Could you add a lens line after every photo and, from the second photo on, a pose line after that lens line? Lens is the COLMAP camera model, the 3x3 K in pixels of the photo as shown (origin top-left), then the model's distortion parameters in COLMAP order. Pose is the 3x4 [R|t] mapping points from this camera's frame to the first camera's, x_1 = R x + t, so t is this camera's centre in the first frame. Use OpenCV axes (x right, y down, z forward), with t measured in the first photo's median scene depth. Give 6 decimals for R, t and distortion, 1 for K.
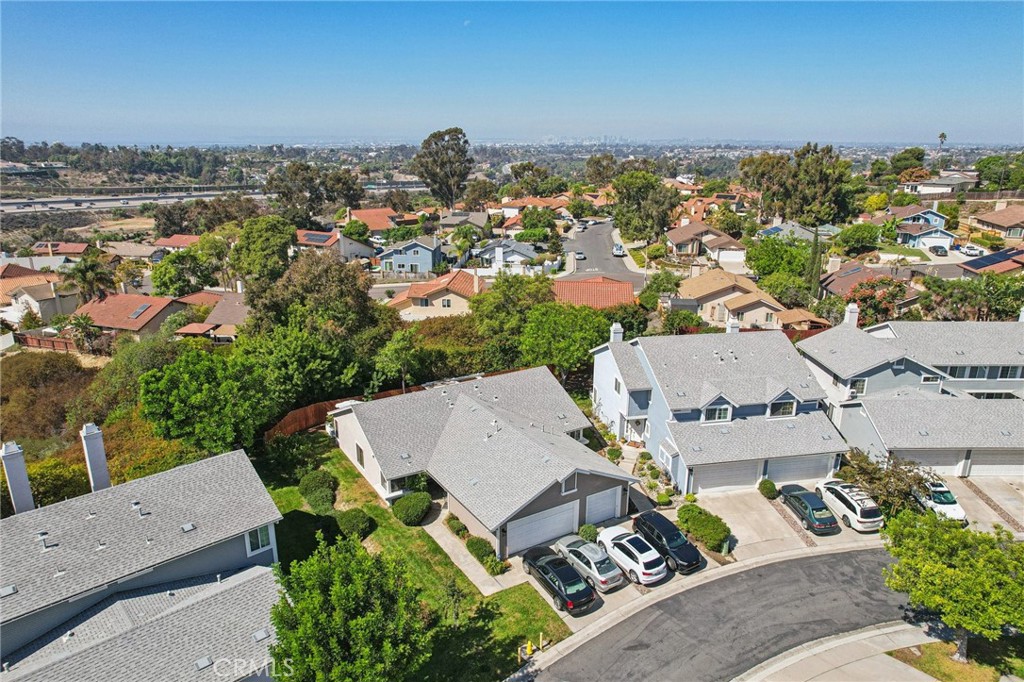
lens RADIAL K [[690.2, 0, 512.0], [0, 690.2, 341.0], [0, 0, 1]] dist [-0.066211, 0.063936]
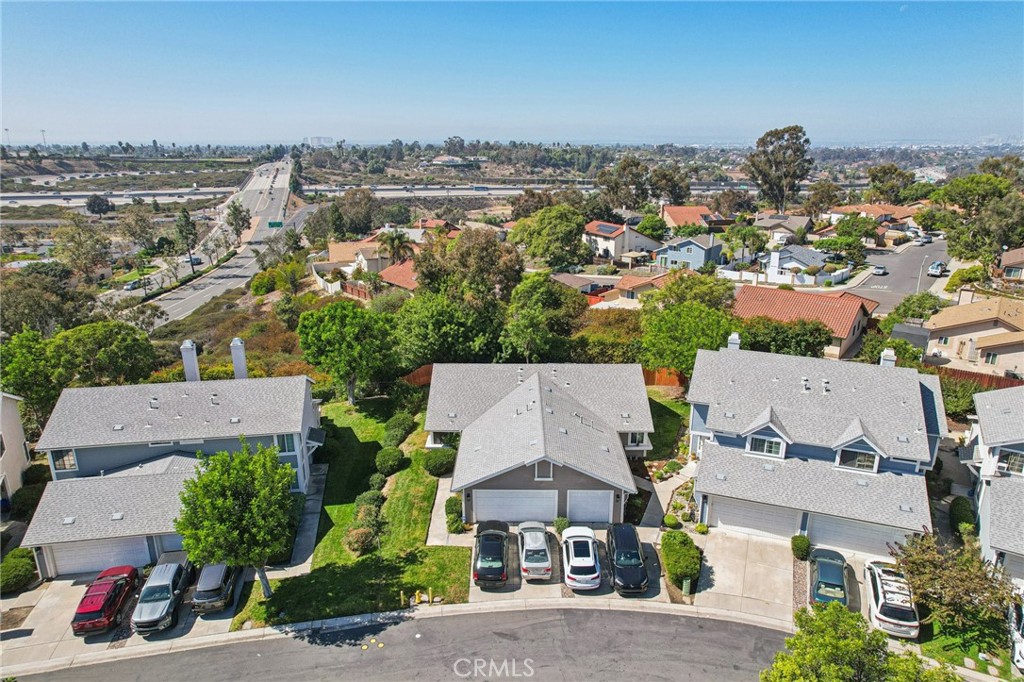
lens RADIAL K [[674.8, 0, 512.0], [0, 674.8, 341.0], [0, 0, 1]] dist [-0.055927, 0.053966]
pose [[0.839393, 0.151953, -0.521853, 0.178672], [-0.149260, 0.987656, 0.047504, -0.006648], [0.522629, 0.038017, 0.851712, 0.044027]]
